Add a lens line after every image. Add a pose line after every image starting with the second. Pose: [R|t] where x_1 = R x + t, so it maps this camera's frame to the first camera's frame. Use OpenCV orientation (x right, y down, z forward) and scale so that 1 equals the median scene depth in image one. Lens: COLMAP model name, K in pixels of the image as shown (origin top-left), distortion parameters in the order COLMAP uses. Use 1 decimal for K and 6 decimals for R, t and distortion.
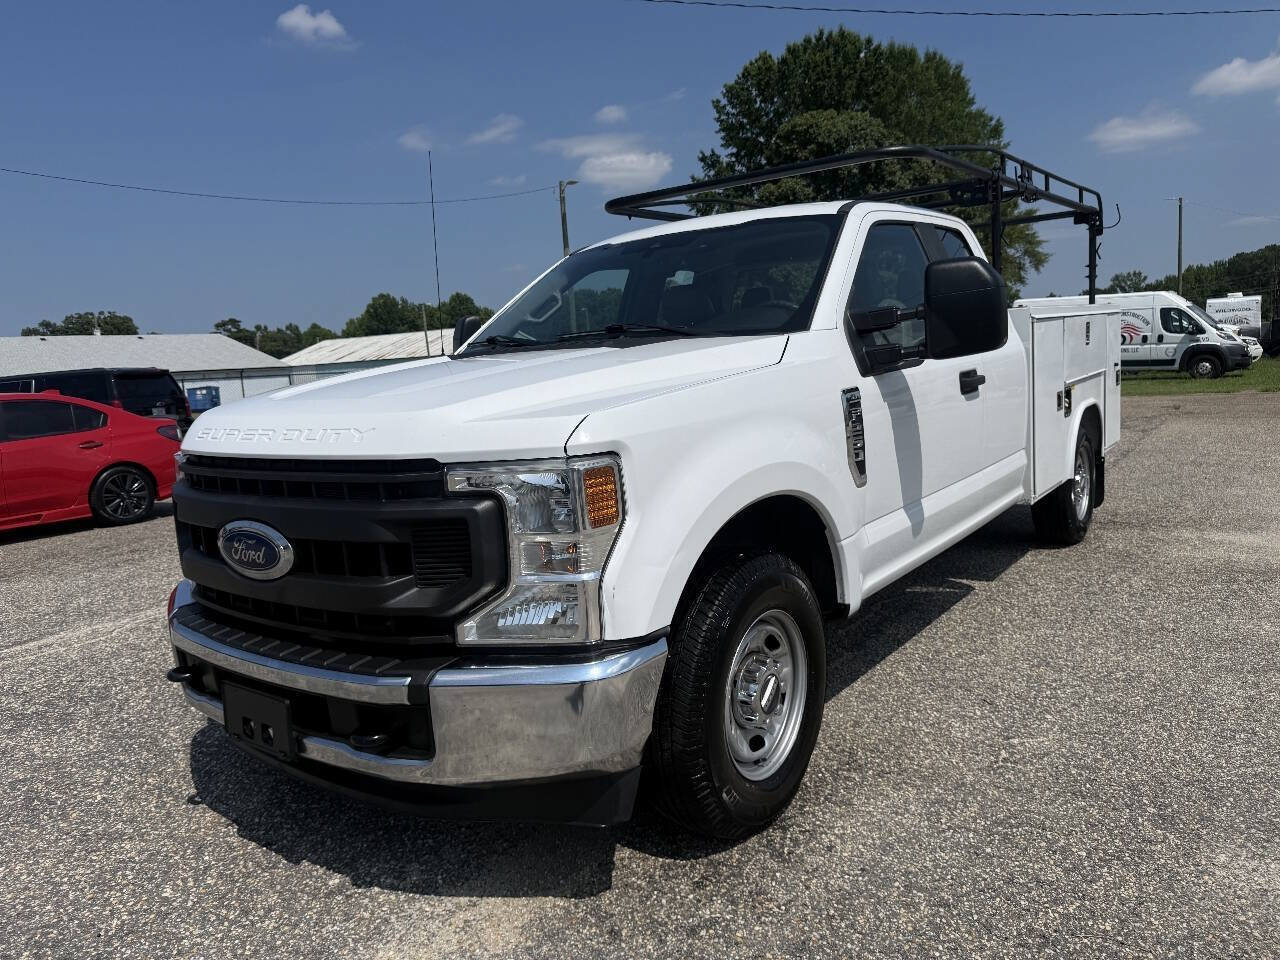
lens RADIAL K [[911.6, 0, 634.1], [0, 911.6, 473.0], [0, 0, 1]] dist [0.037645, -0.074378]
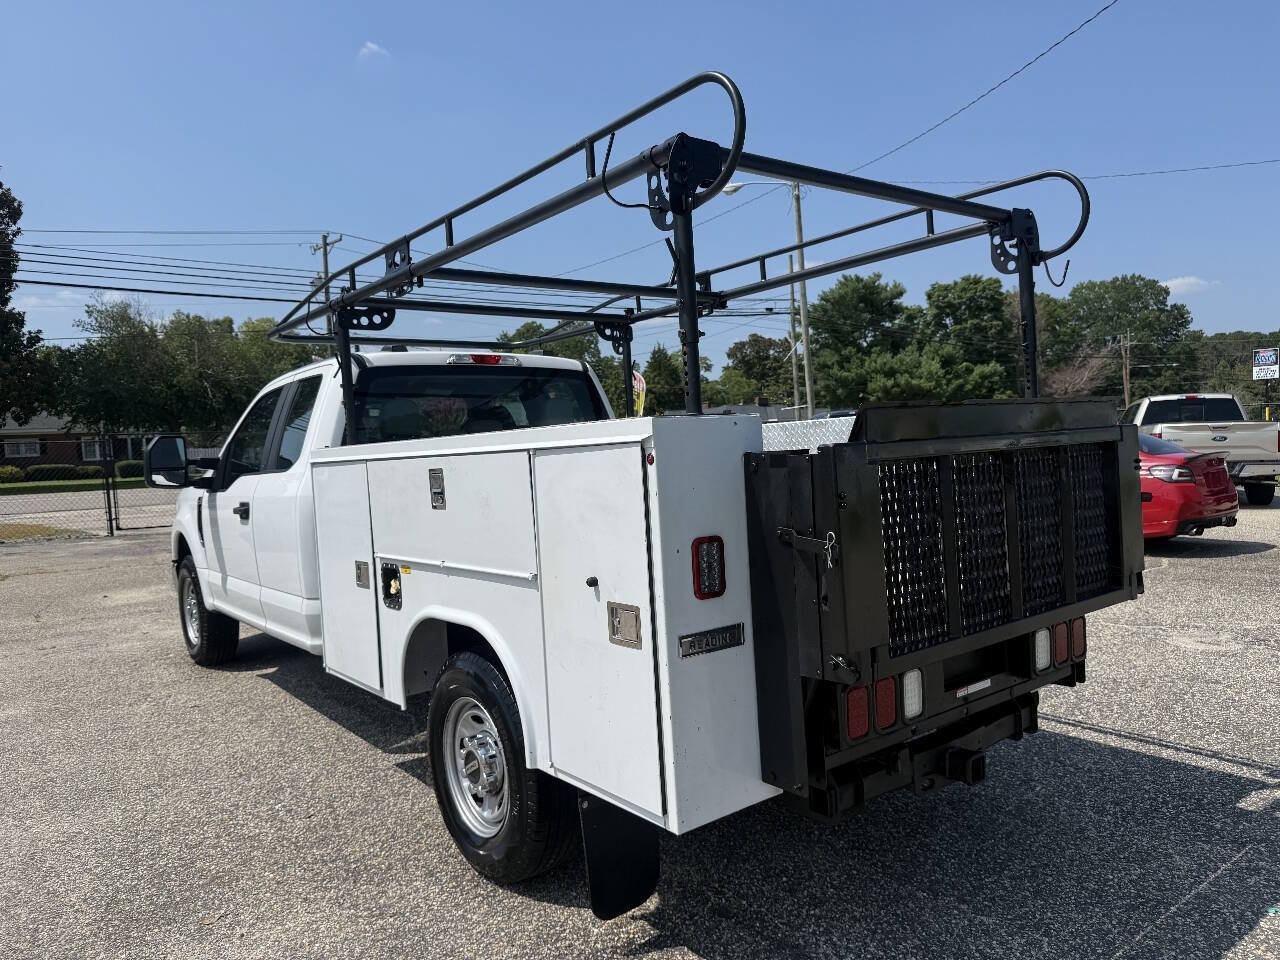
lens RADIAL K [[905.4, 0, 634.7], [0, 905.4, 485.5], [0, 0, 1]] dist [0.078952, -0.142295]
pose [[-0.262791, 0.123466, -0.956921, 1.279390], [-0.059627, 0.987805, 0.143826, -0.311038], [0.963008, 0.094855, -0.252225, 1.623285]]
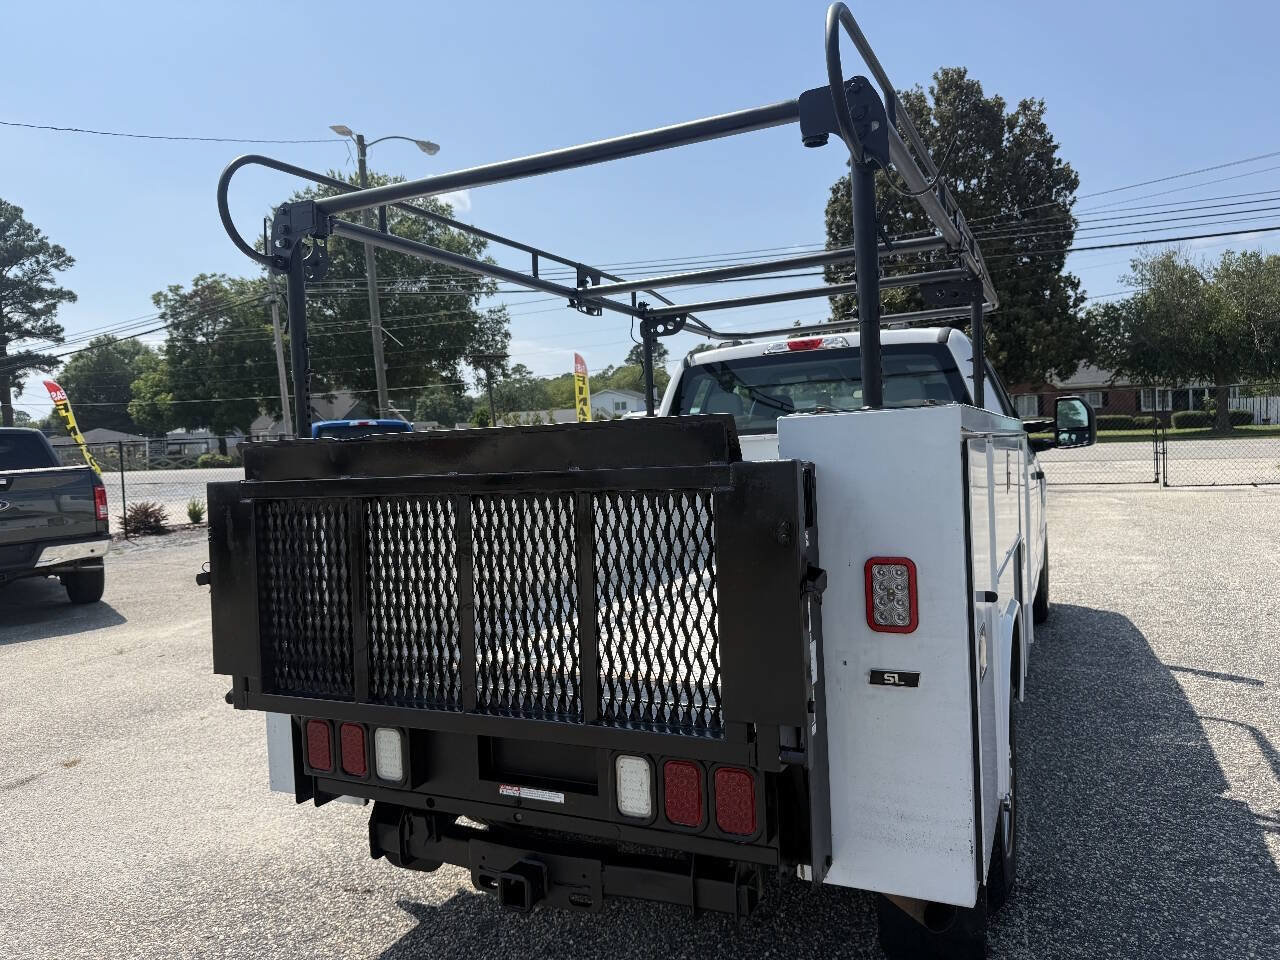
lens RADIAL K [[907.5, 0, 641.8], [0, 907.5, 470.7], [0, 0, 1]] dist [0.001903, -0.007140]
pose [[-0.975012, 0.117629, -0.188452, 0.655871], [0.085665, 0.981783, 0.169598, -0.343952], [0.204969, 0.149217, -0.967327, 2.152424]]
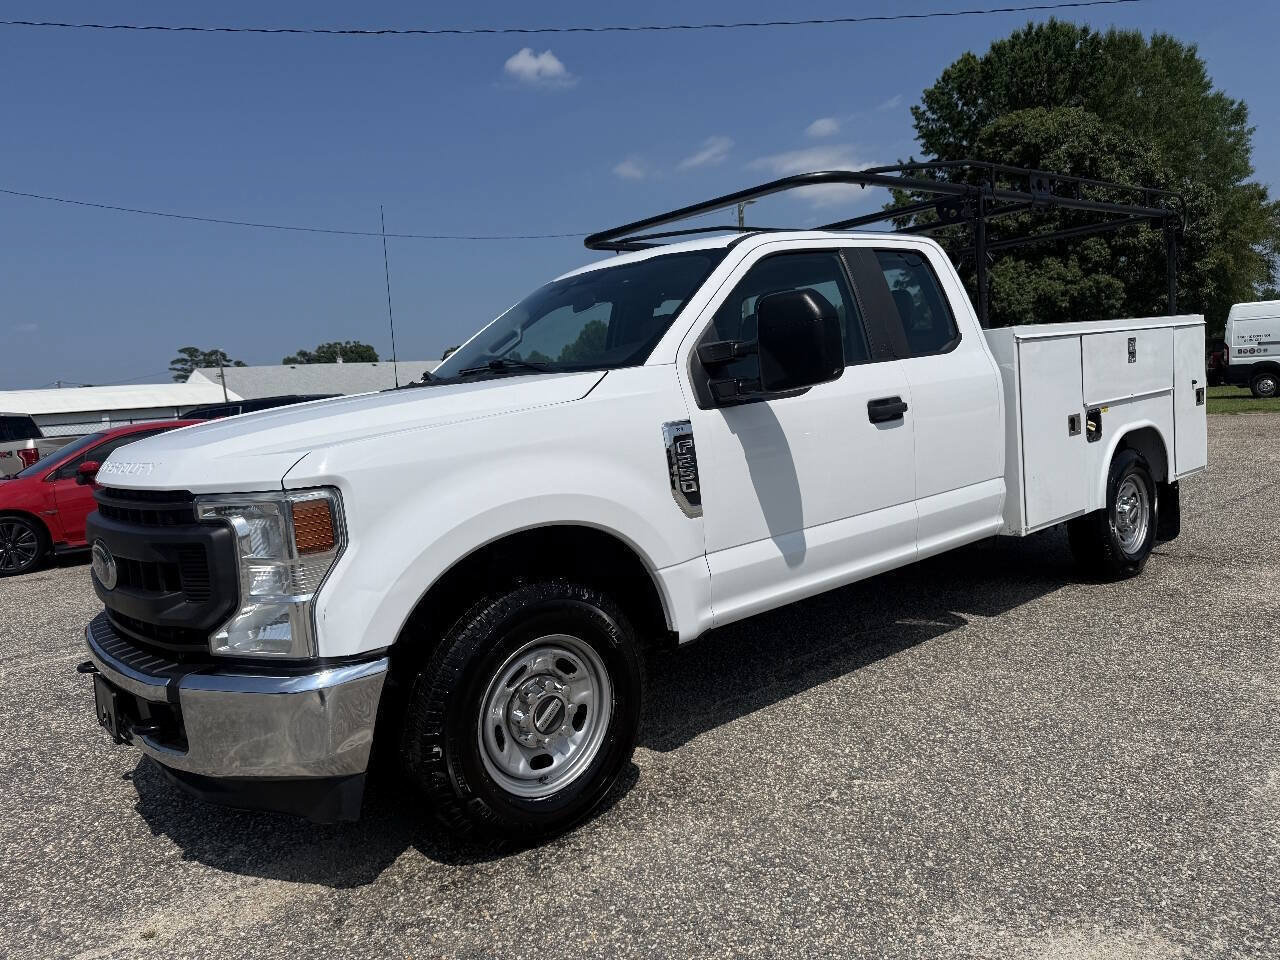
lens RADIAL K [[904.6, 0, 639.0], [0, 904.6, 475.1], [0, 0, 1]] dist [0.084747, -0.151099]
pose [[0.975137, 0.005866, -0.221526, 0.281456], [-0.009487, 0.999838, -0.015285, -0.011010], [0.221400, 0.017007, 0.975035, -0.001533]]
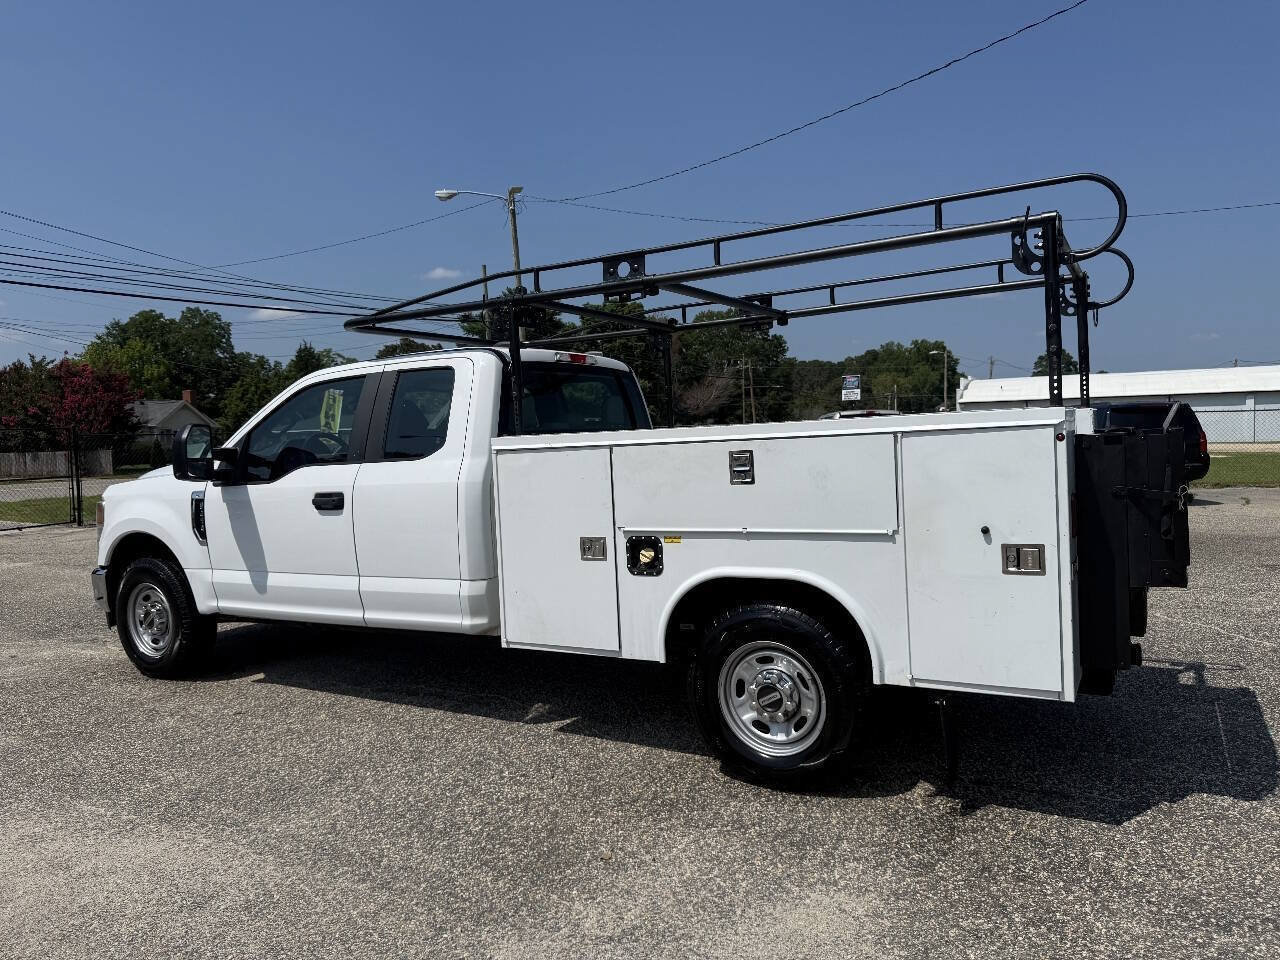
lens RADIAL K [[899.9, 0, 635.3], [0, 899.9, 471.6], [0, 0, 1]] dist [0.113543, -0.202735]
pose [[0.124724, 0.100510, -0.987087, 1.459900], [-0.098758, 0.991173, 0.088448, -0.257904], [0.987264, 0.086452, 0.133549, 1.085870]]
